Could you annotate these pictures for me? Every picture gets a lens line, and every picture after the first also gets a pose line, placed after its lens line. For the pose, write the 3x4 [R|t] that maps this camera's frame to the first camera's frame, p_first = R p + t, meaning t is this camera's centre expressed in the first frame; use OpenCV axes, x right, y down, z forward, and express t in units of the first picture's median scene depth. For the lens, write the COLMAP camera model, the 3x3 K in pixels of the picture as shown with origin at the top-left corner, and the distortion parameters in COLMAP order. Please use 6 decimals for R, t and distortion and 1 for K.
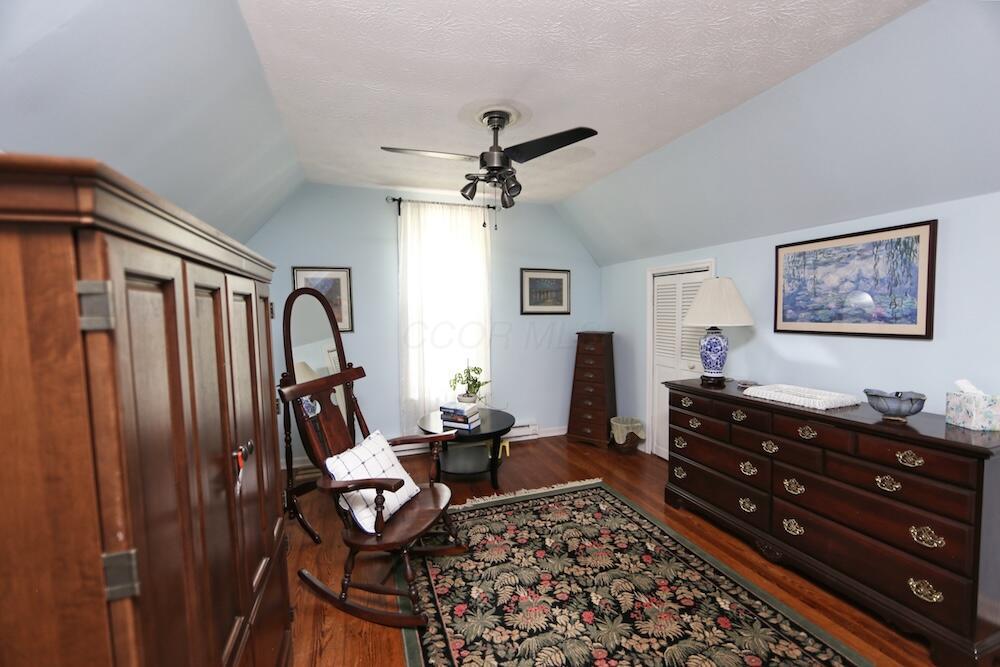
lens RADIAL K [[413.0, 0, 506.4], [0, 413.0, 336.3], [0, 0, 1]] dist [-0.000497, -0.000171]
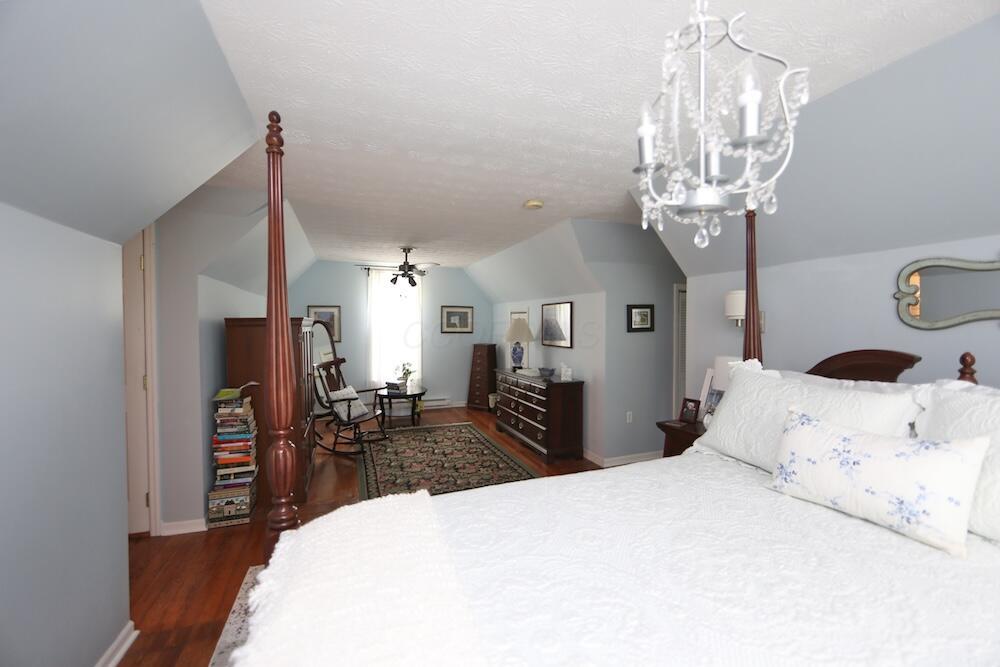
lens RADIAL K [[413.0, 0, 500.7], [0, 413.0, 328.7], [0, 0, 1]] dist [-0.000497, -0.000171]
pose [[0.999633, 0.017145, 0.020980, 0.357520], [-0.016100, 0.998670, -0.048987, 0.011781], [-0.021792, 0.048631, 0.998579, -1.007830]]
